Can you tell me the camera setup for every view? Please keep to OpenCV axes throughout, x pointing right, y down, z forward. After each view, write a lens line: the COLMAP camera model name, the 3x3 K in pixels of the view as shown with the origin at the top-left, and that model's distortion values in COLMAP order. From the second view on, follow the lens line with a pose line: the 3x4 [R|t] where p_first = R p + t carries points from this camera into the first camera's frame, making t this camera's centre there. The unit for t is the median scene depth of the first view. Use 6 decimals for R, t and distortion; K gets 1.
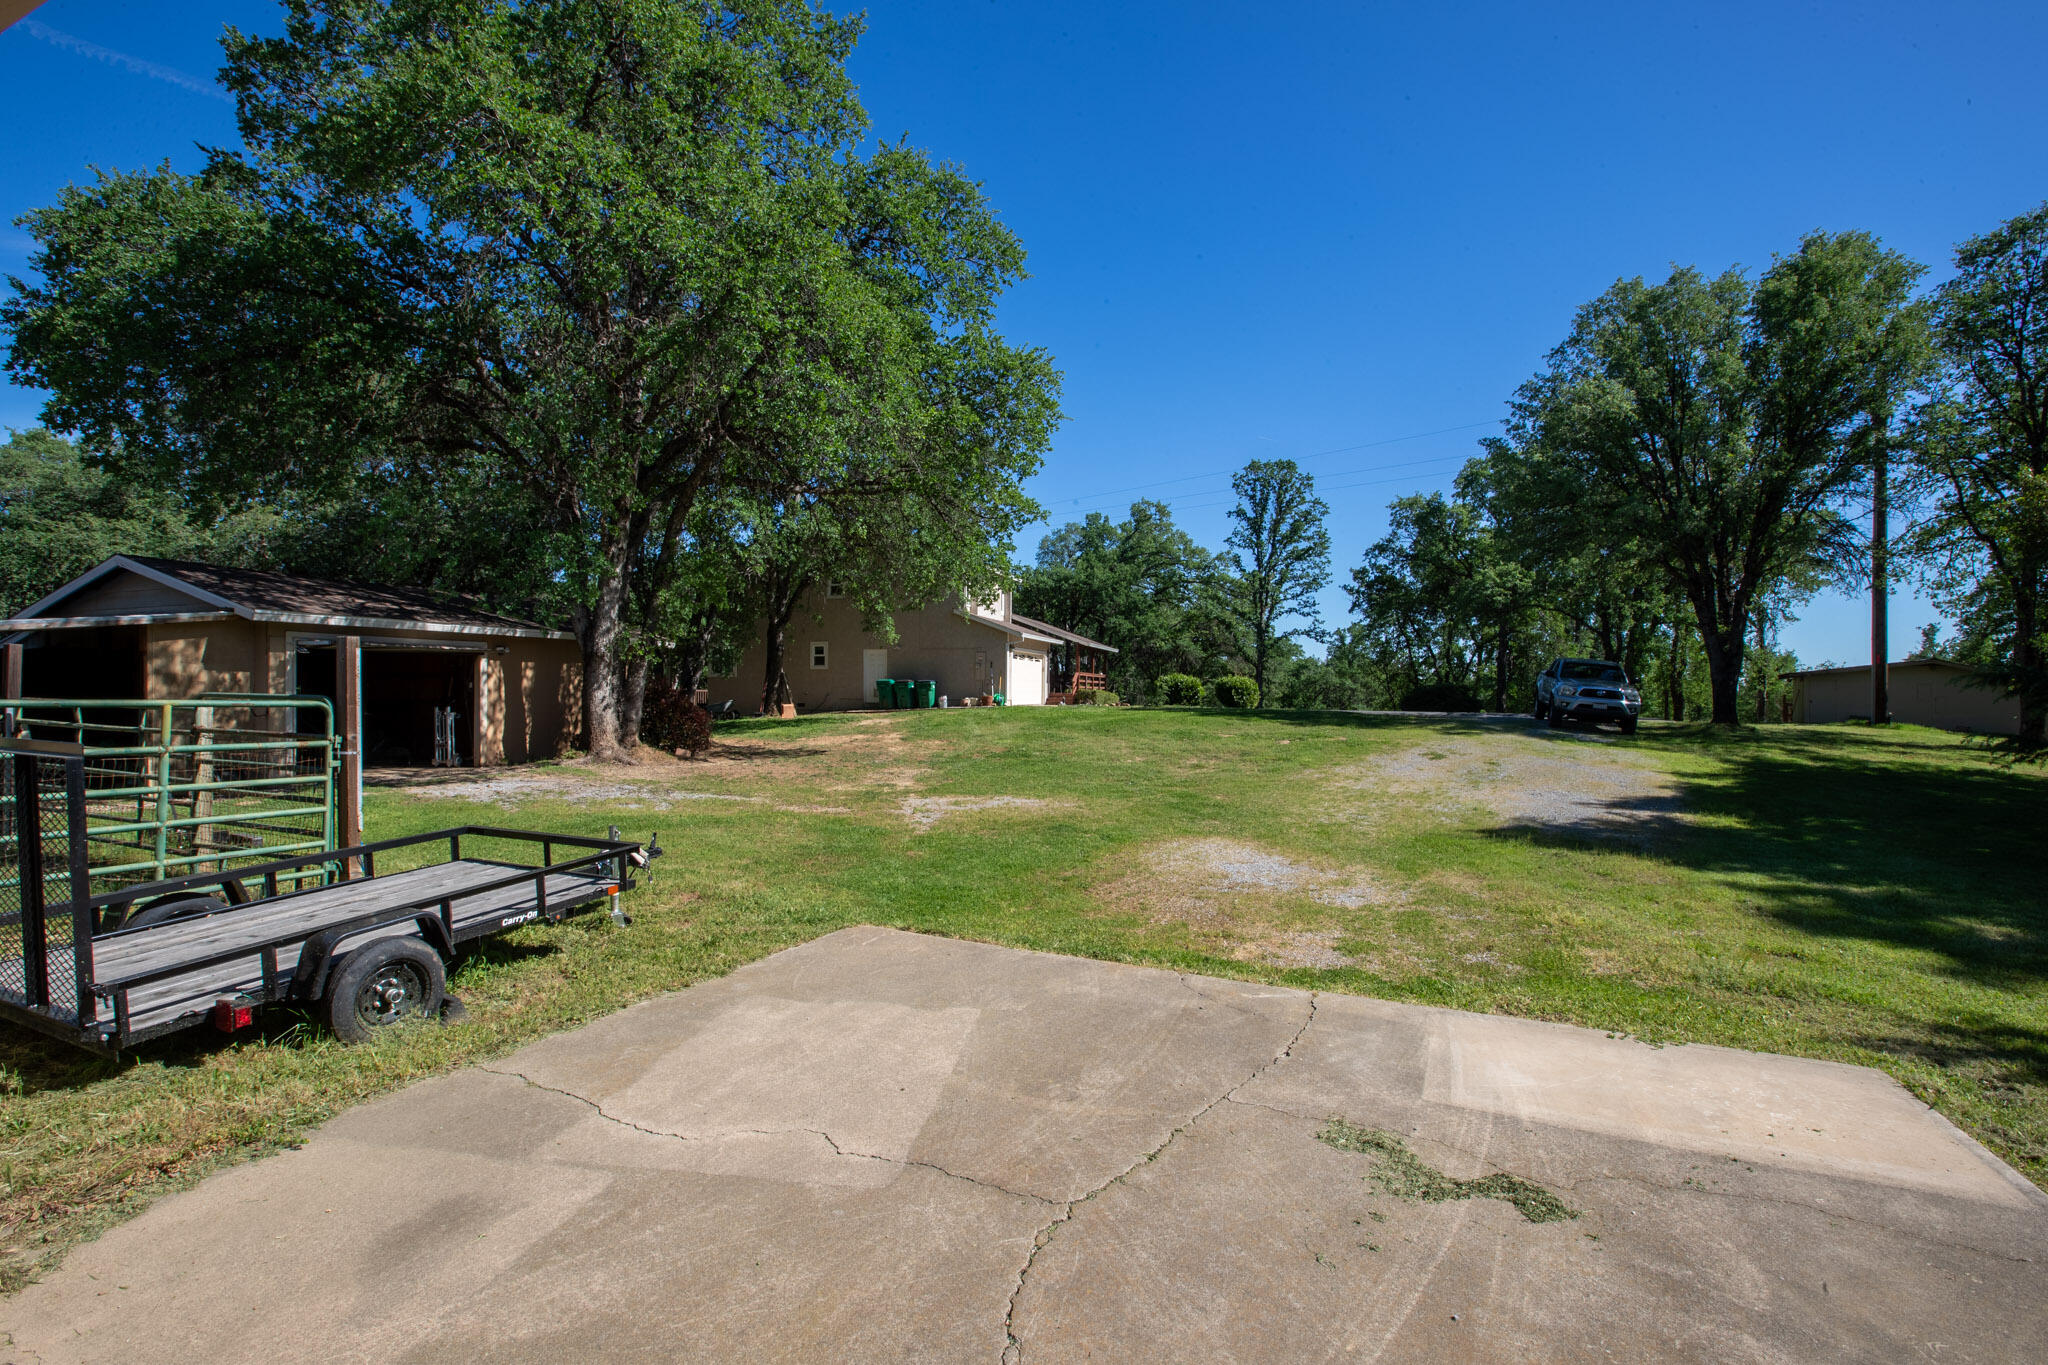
lens RADIAL K [[939.8, 0, 1014.7], [0, 939.8, 695.3], [0, 0, 1]] dist [-0.045213, 0.015514]
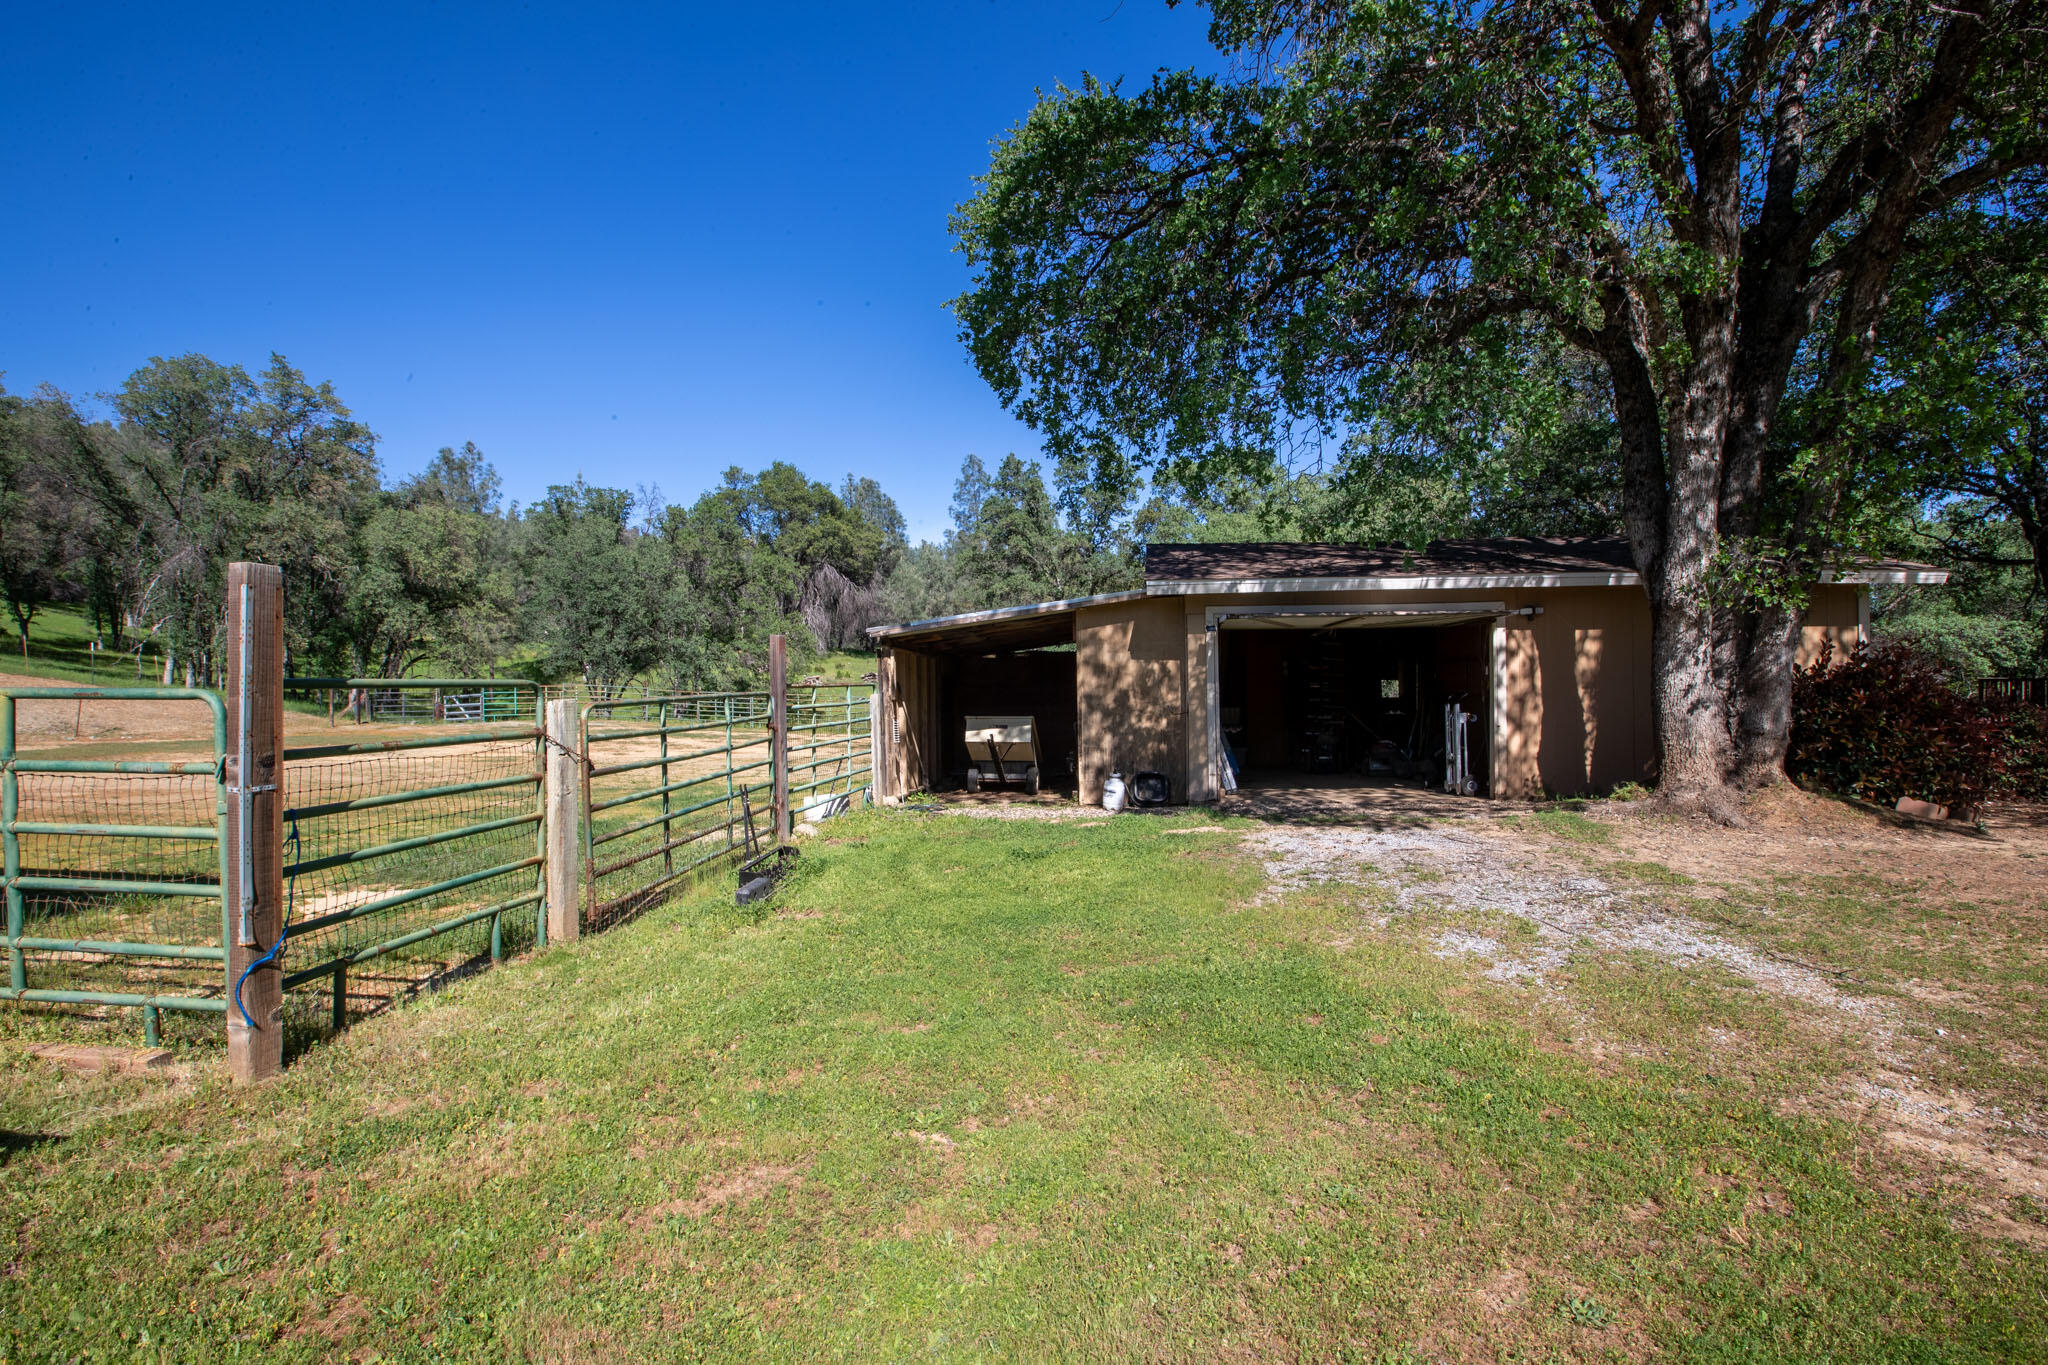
lens RADIAL K [[939.8, 0, 1008.0], [0, 939.8, 691.7], [0, 0, 1]] dist [-0.045213, 0.015514]
pose [[0.257128, -0.005512, -0.966362, -0.048748], [0.007159, 0.999967, -0.003799, 0.004462], [0.966351, -0.005942, 0.257159, 0.514238]]
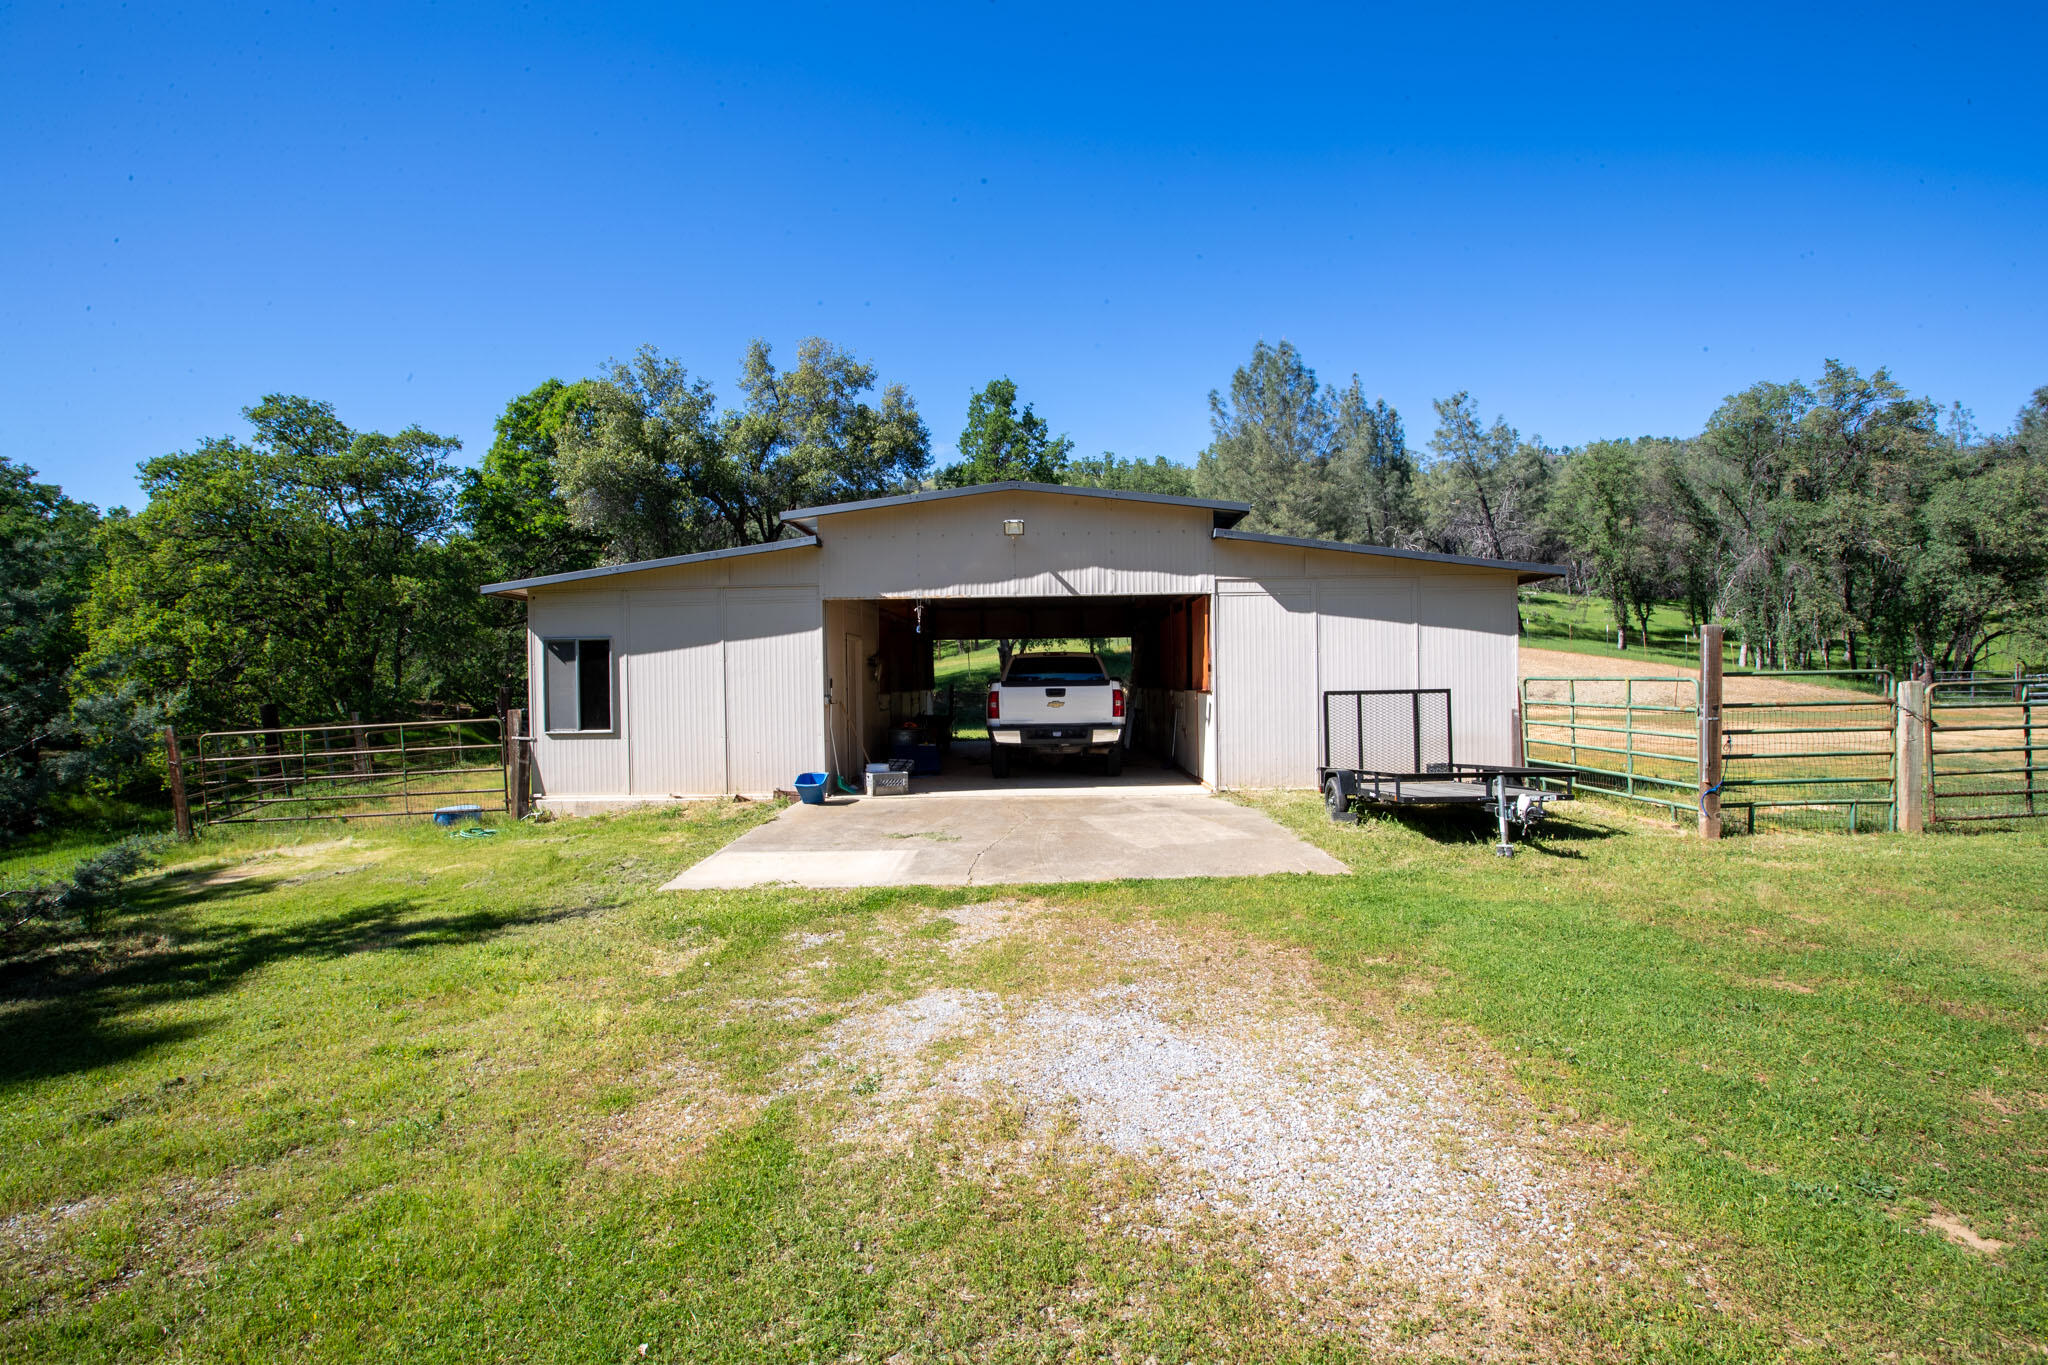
lens RADIAL K [[939.8, 0, 1035.4], [0, 939.8, 691.6], [0, 0, 1]] dist [-0.045213, 0.015514]
pose [[-0.912231, 0.010197, -0.409549, 0.245411], [0.008293, 0.999945, 0.006427, 0.003258], [0.409592, 0.002466, -0.912266, 0.708886]]
